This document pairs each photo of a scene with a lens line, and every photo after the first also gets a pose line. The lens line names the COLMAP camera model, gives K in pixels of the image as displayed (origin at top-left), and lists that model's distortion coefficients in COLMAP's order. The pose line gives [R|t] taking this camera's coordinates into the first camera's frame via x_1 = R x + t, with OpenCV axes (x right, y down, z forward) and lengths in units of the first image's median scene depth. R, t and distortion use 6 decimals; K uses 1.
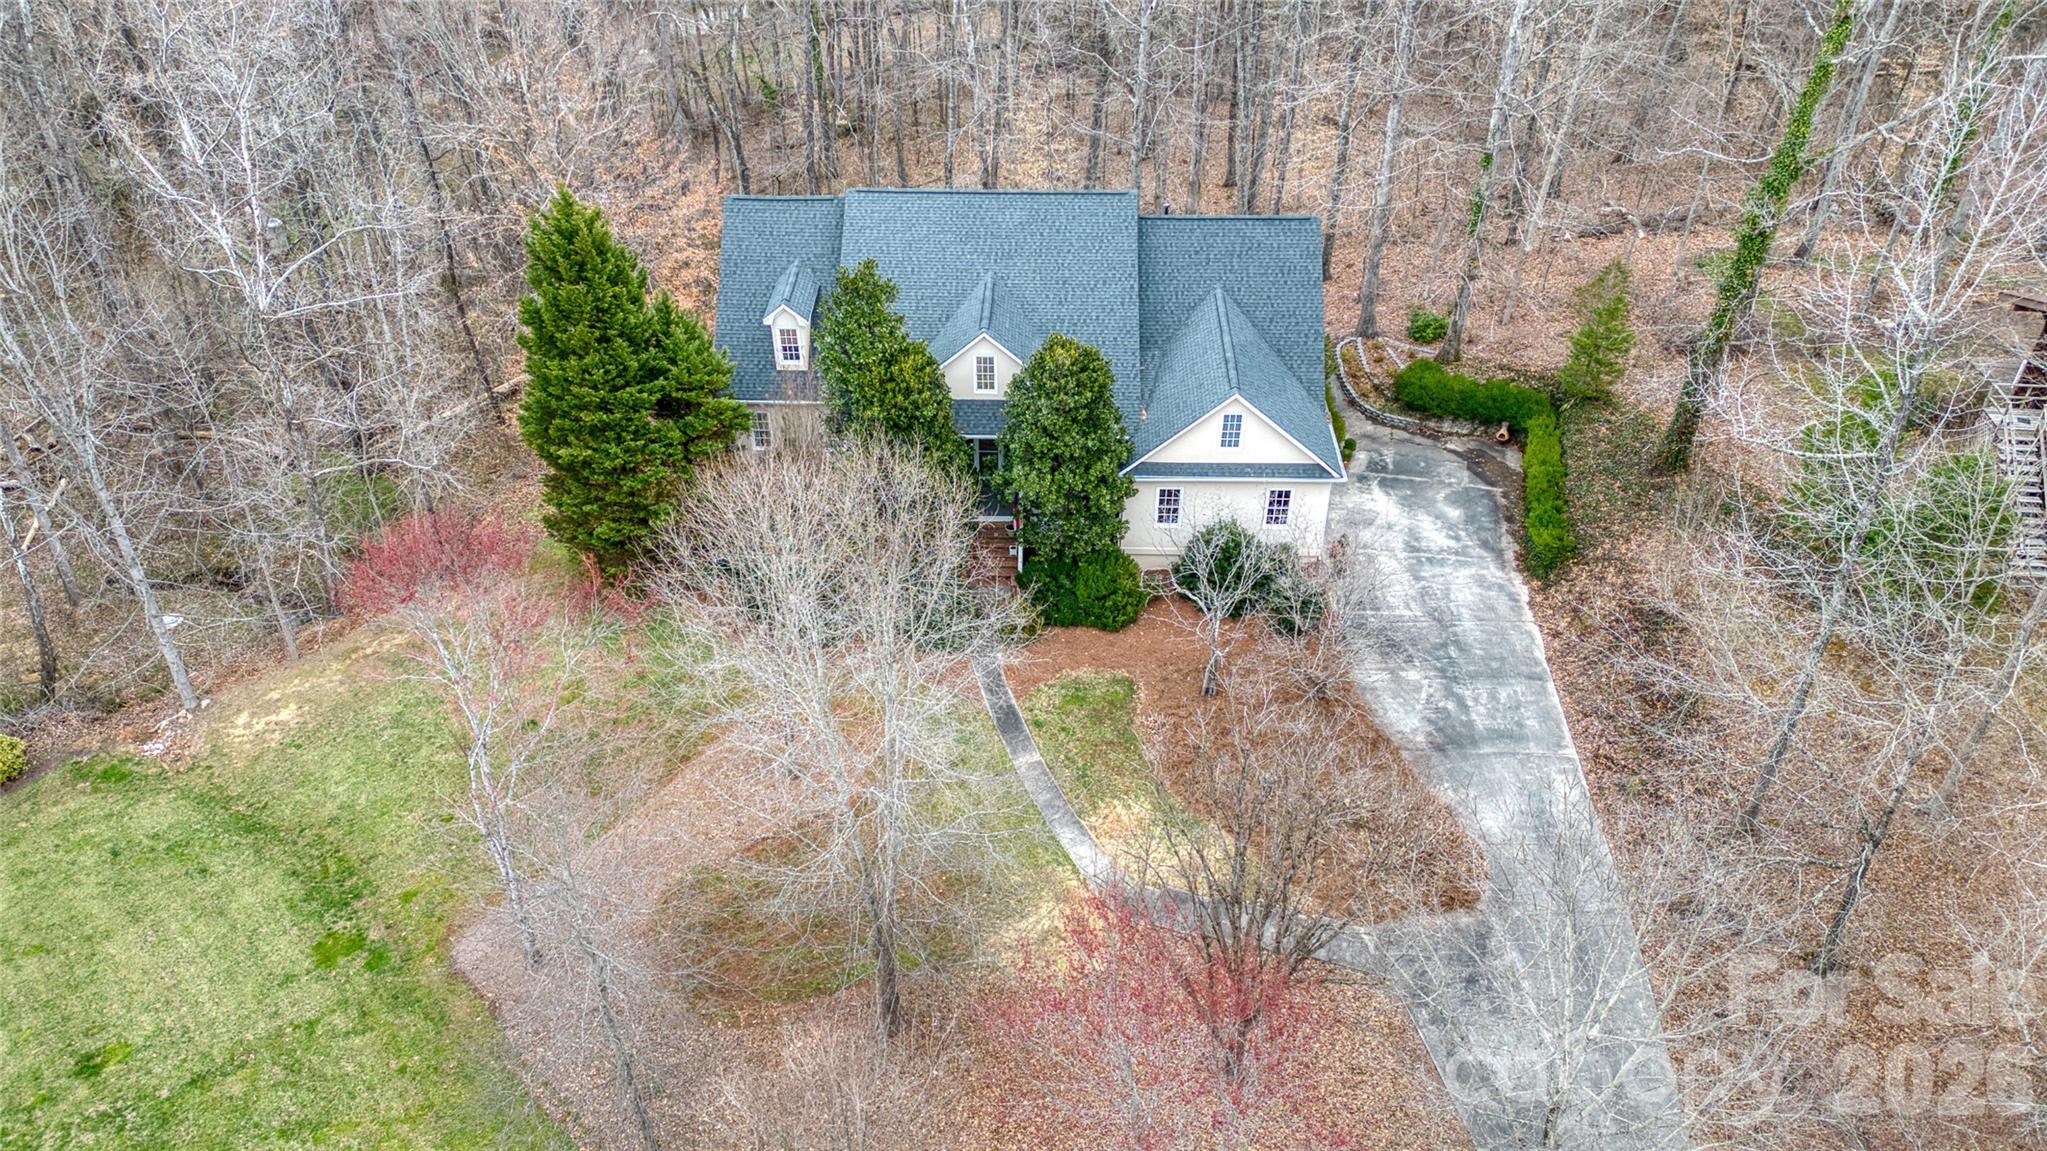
lens RADIAL K [[1432.6, 0, 1023.0], [0, 1432.6, 552.8], [0, 0, 1]] dist [0.073580, -0.074187]
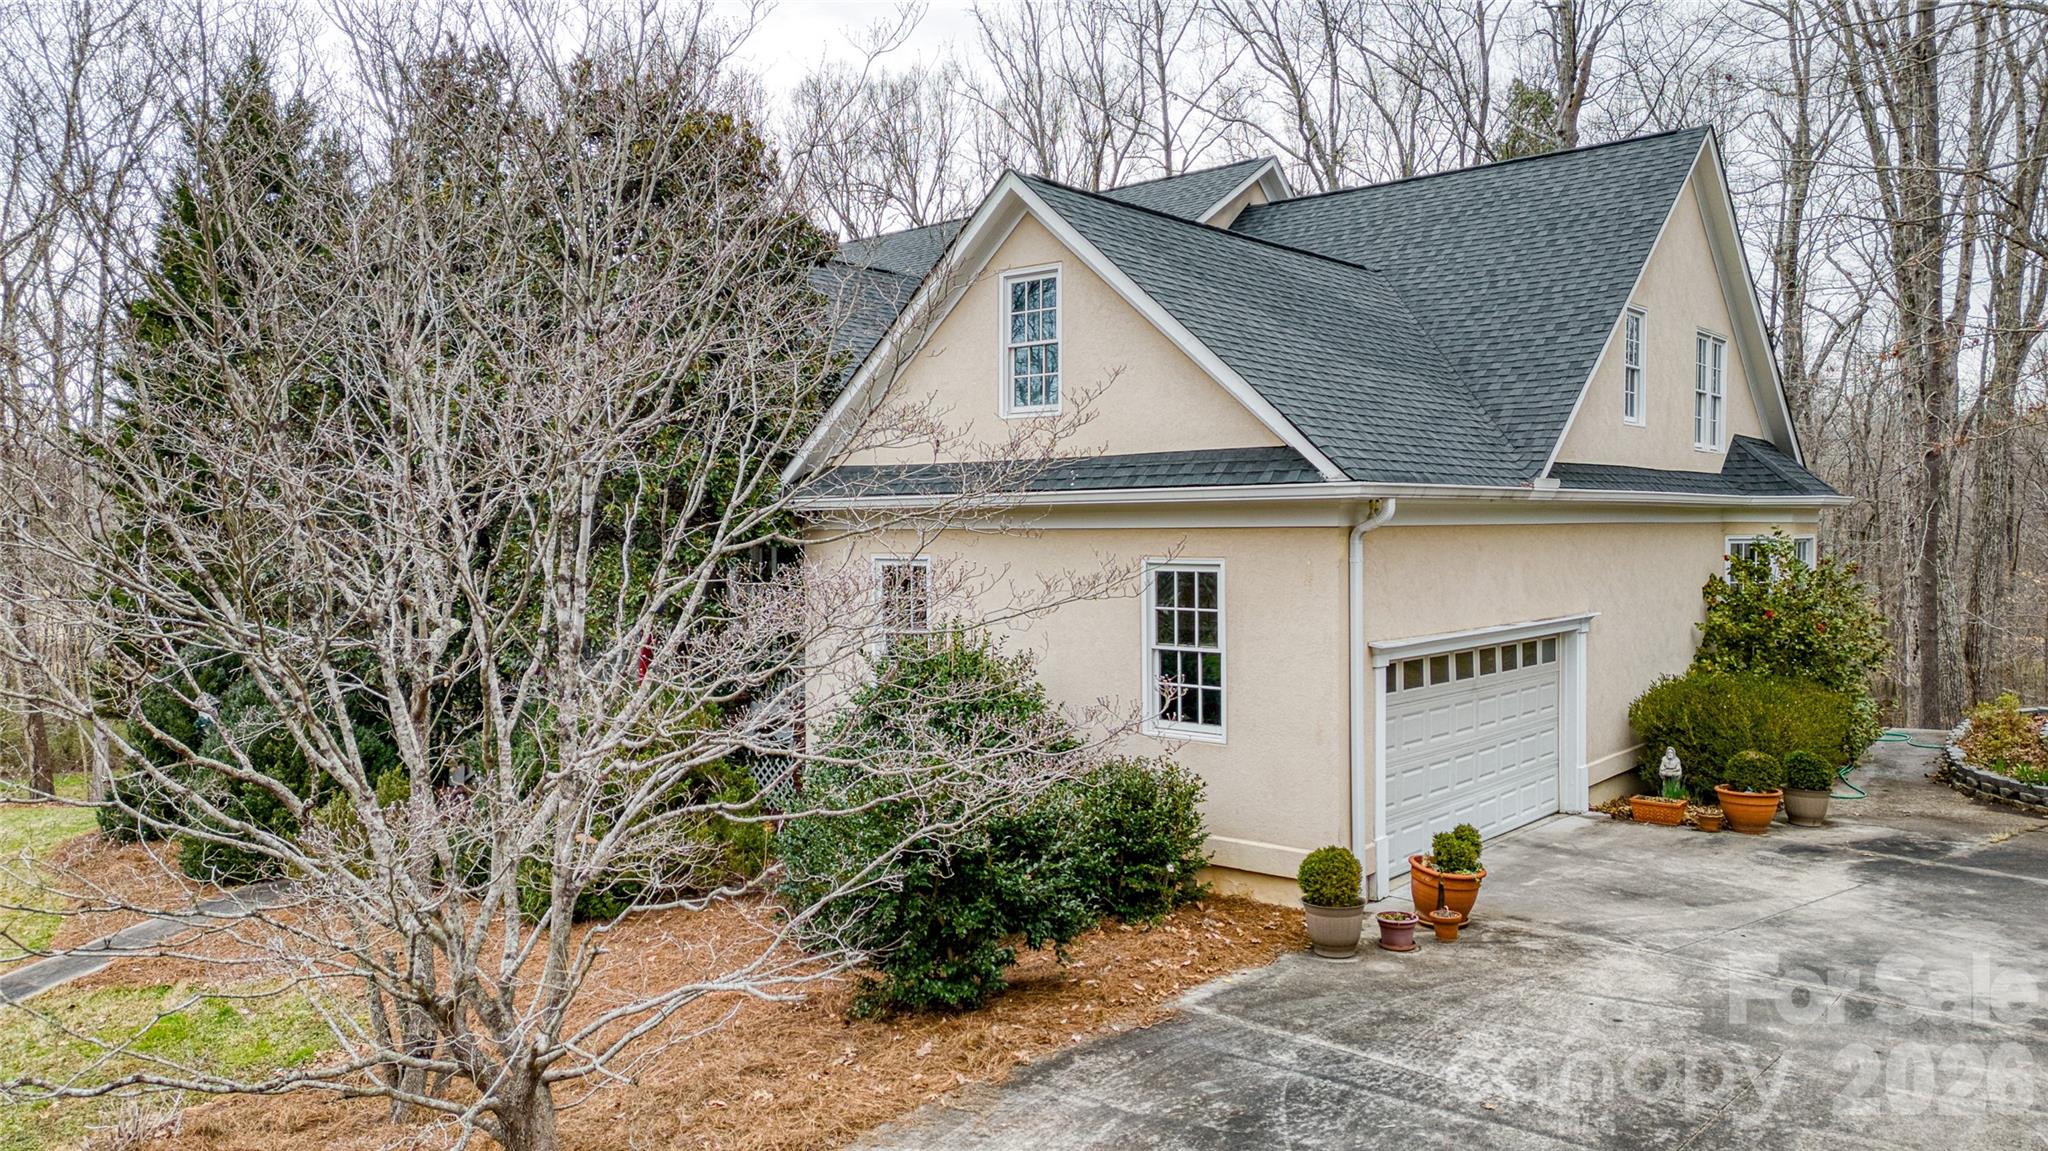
lens RADIAL K [[1440.1, 0, 1029.2], [0, 1440.1, 521.5], [0, 0, 1]] dist [0.071305, -0.081427]
pose [[0.788027, 0.006000, -0.615611, 0.330161], [-0.359467, 0.816278, -0.452187, 0.086156], [0.499797, 0.577628, 0.645406, 0.808564]]
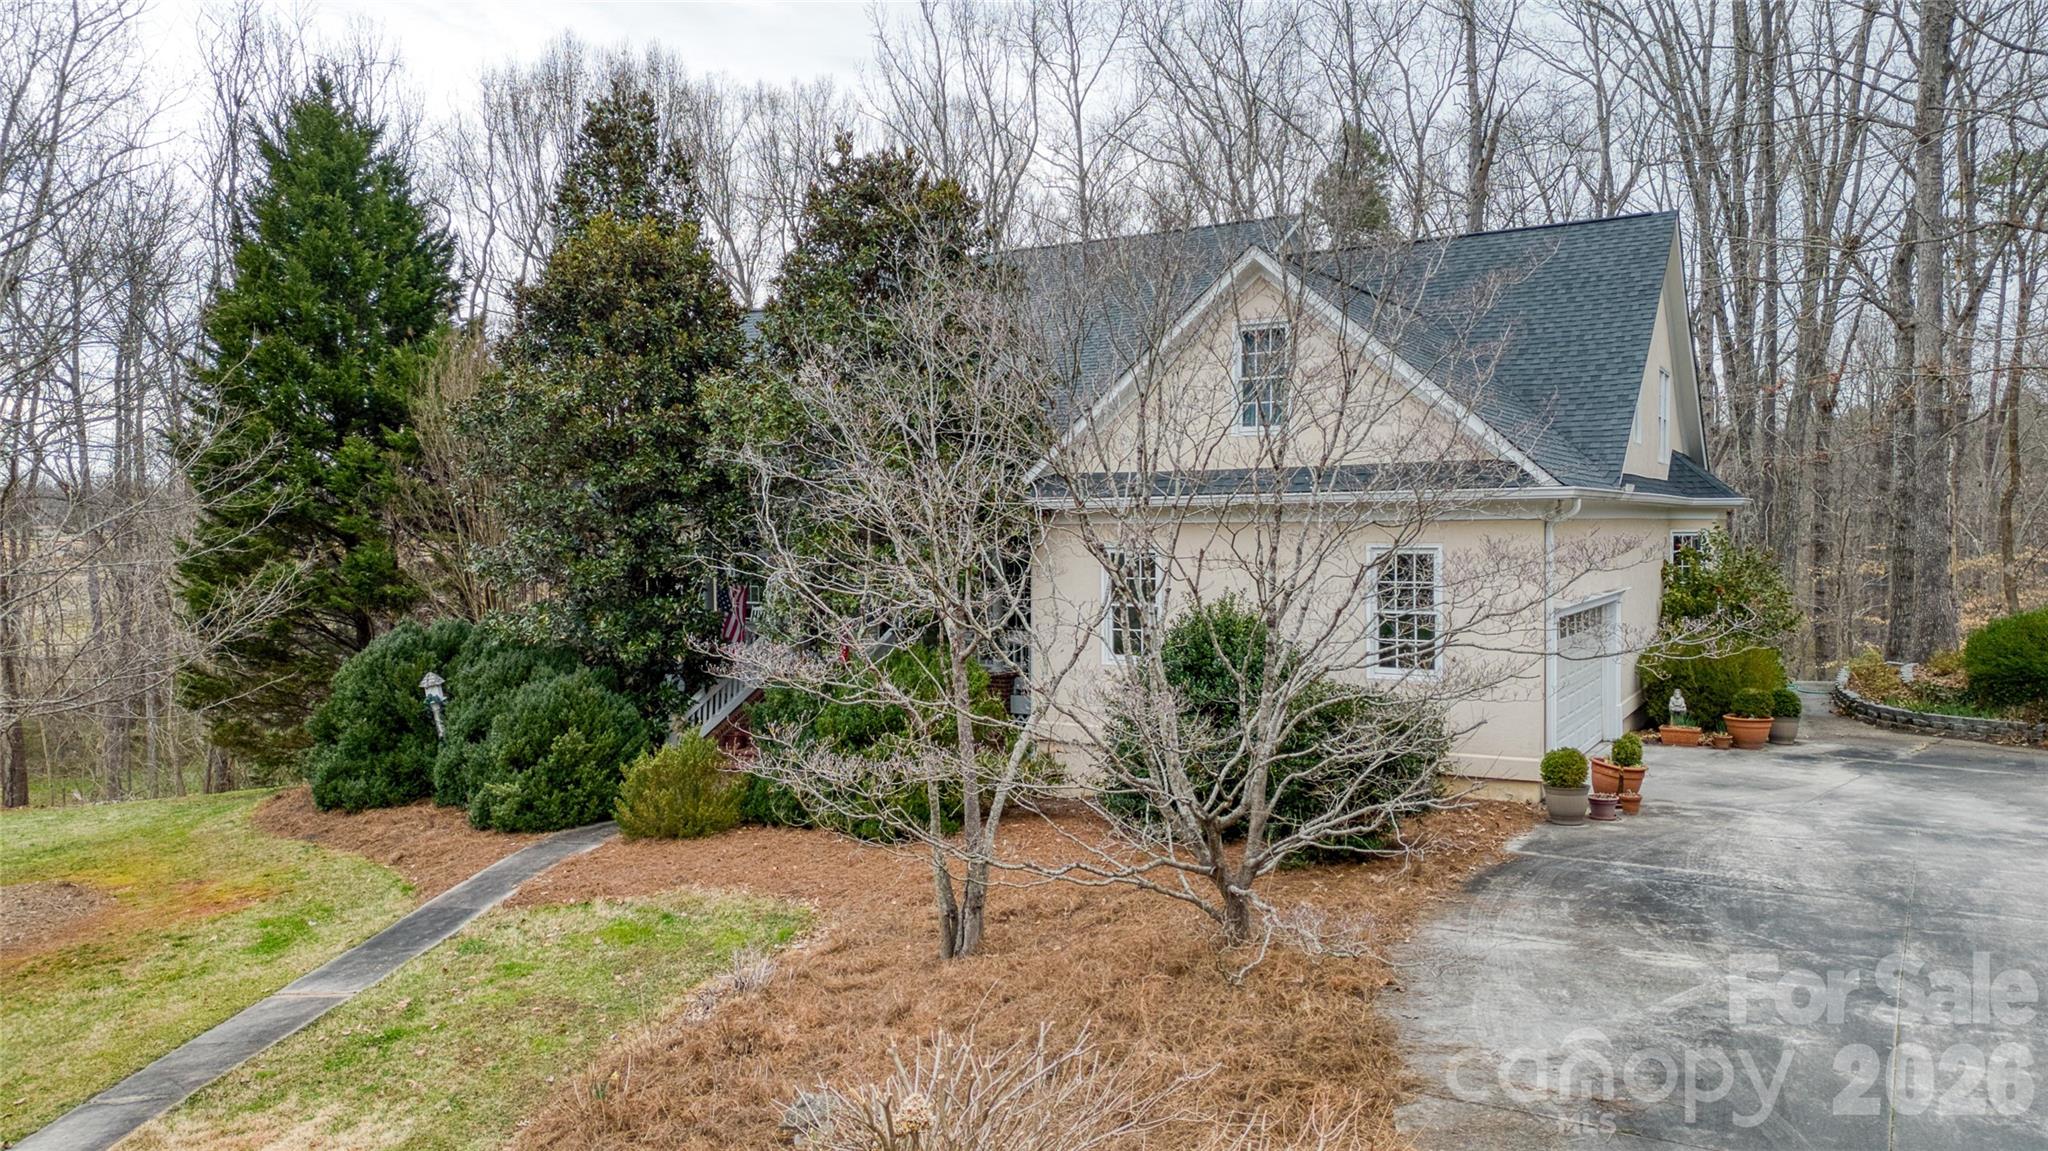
lens RADIAL K [[1440.1, 0, 1029.2], [0, 1440.1, 521.5], [0, 0, 1]] dist [0.071305, -0.081427]
pose [[0.878340, 0.002397, -0.478031, 0.274509], [-0.278601, 0.815171, -0.507816, 0.165518], [0.388460, 0.579215, 0.716665, 0.701383]]
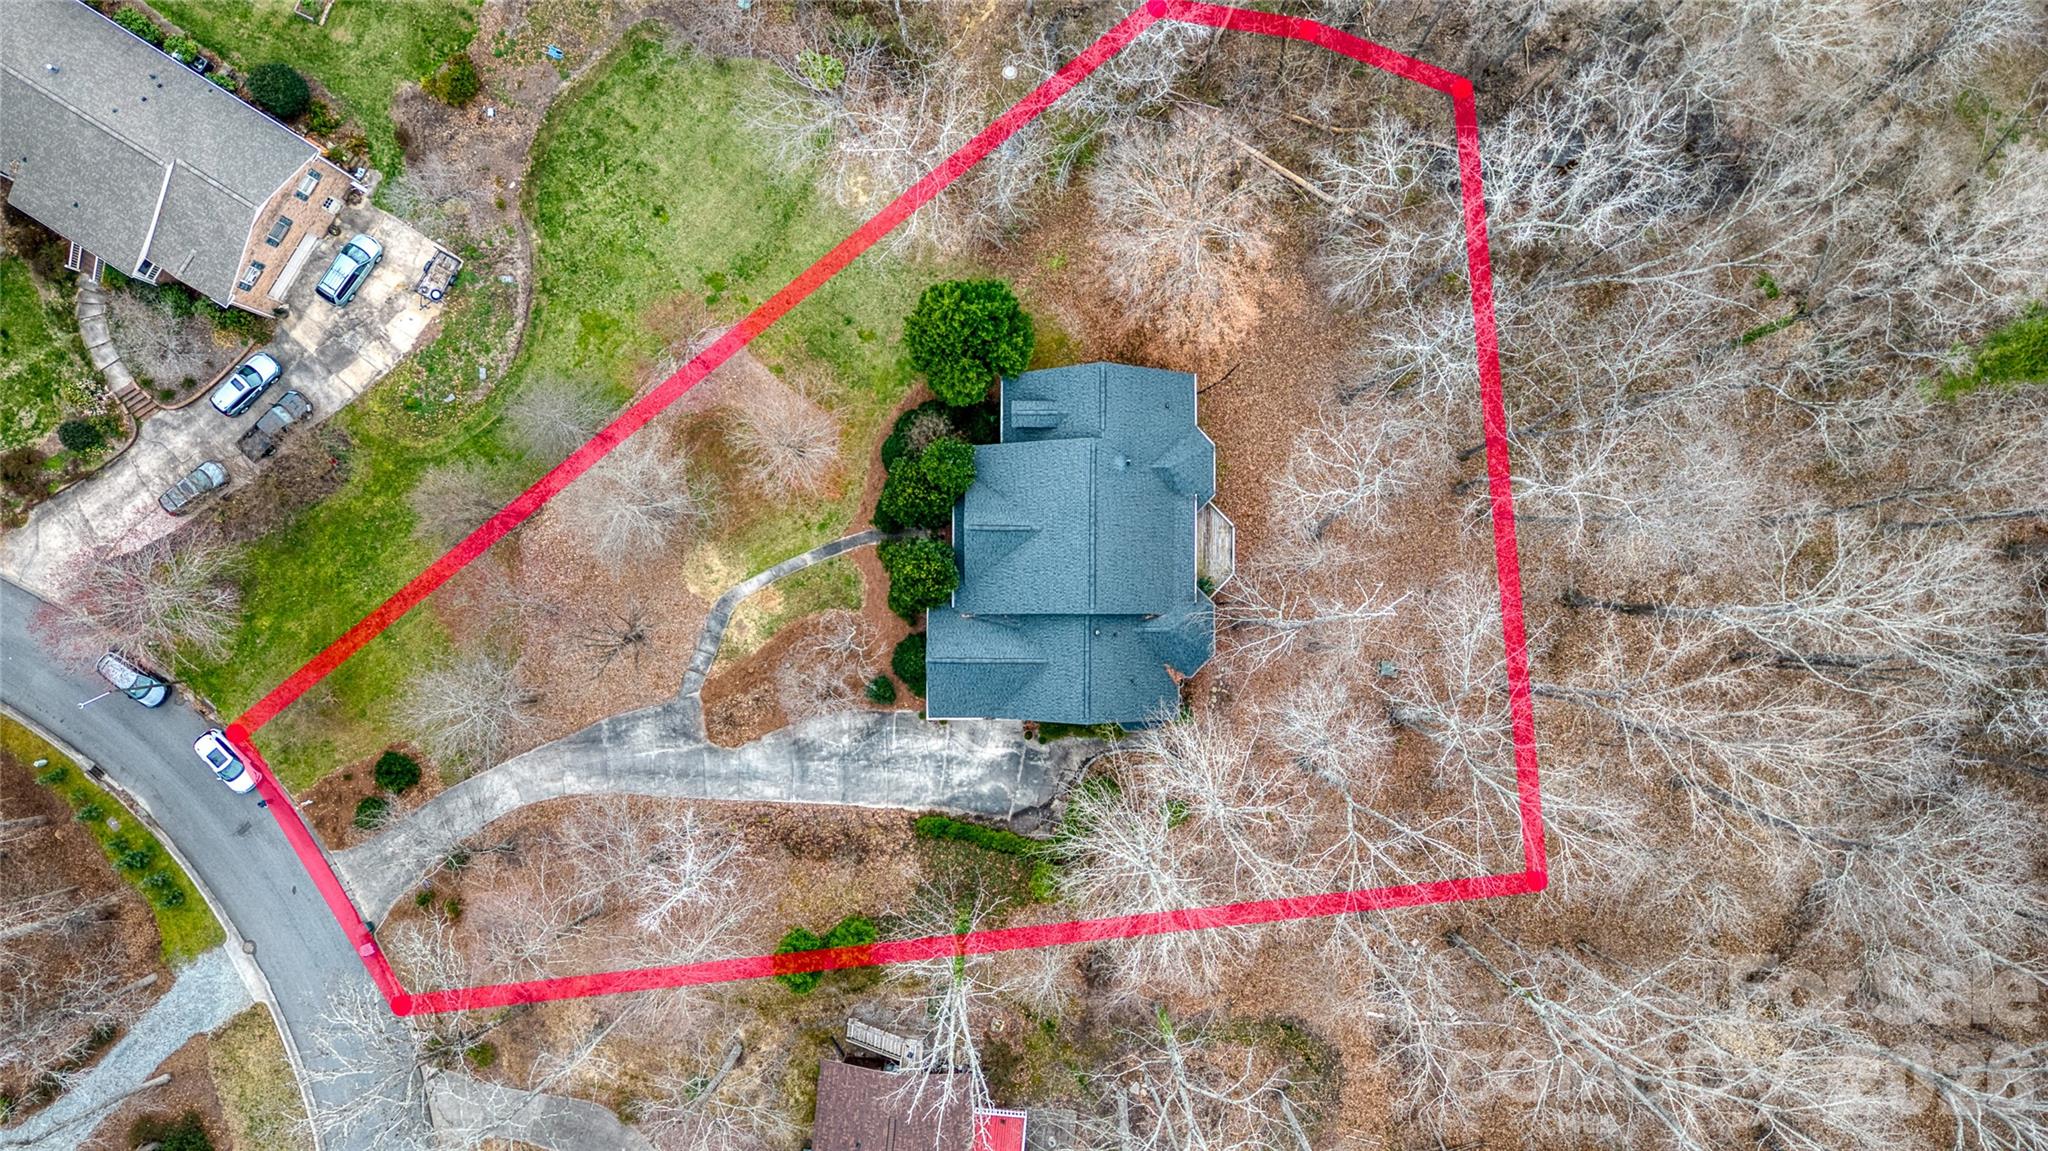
lens RADIAL K [[1433.0, 0, 1104.0], [0, 1433.0, 579.2], [0, 0, 1]] dist [0.021495, -0.002848]
pose [[0.023769, 0.999645, -0.012032, 0.065045], [-0.620684, 0.024190, 0.783688, -1.696322], [0.783701, -0.011160, 0.621038, -0.005470]]
